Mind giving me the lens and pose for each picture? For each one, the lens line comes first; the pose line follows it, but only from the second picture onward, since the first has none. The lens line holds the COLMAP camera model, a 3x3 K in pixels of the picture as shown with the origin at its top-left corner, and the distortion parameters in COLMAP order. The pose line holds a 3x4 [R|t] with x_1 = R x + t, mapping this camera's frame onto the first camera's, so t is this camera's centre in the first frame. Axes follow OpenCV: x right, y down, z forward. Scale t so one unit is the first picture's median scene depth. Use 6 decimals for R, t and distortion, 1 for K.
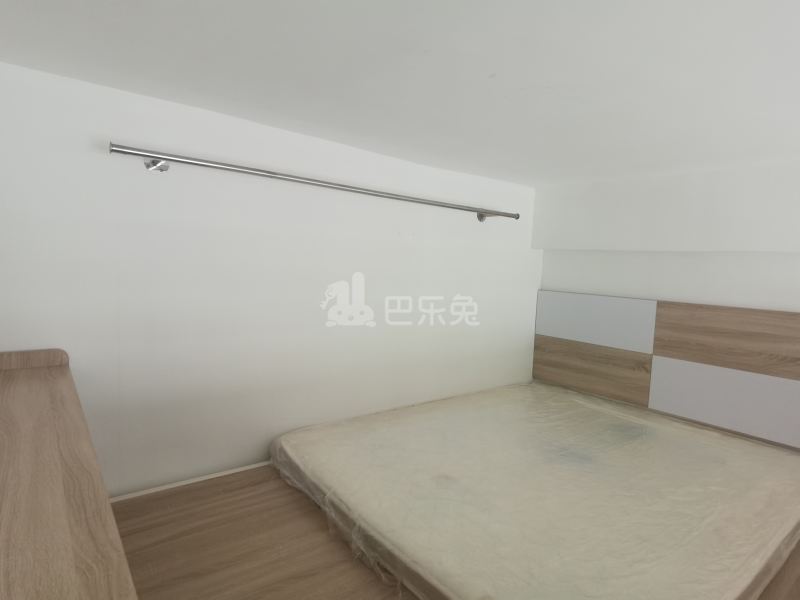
lens RADIAL K [[455.9, 0, 398.5], [0, 455.9, 300.3], [0, 0, 1]] dist [-0.005709, 0.000870]
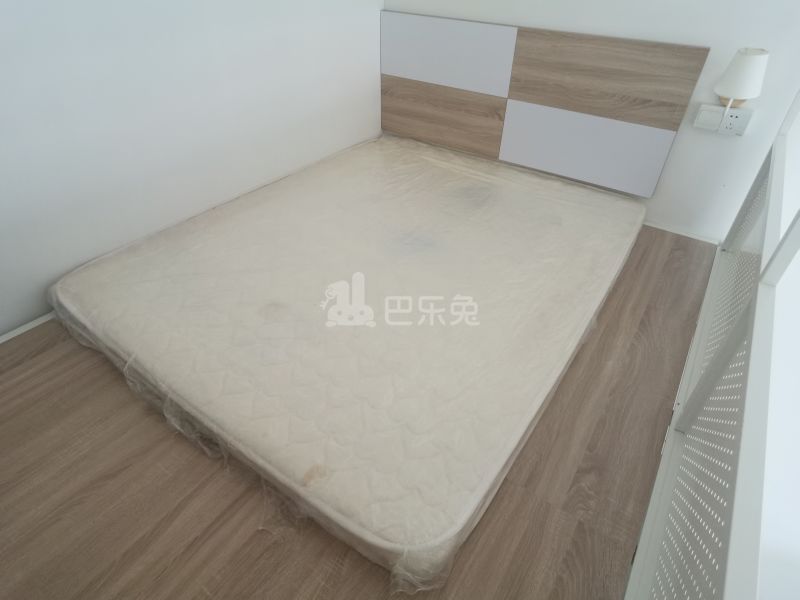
lens RADIAL K [[455.9, 0, 401.9], [0, 455.9, 301.0], [0, 0, 1]] dist [-0.005709, 0.000870]
pose [[0.954755, -0.198150, 0.221766, 0.099106], [0.039008, 0.822692, 0.567147, -0.070429], [-0.294826, -0.532836, 0.793199, 0.168559]]
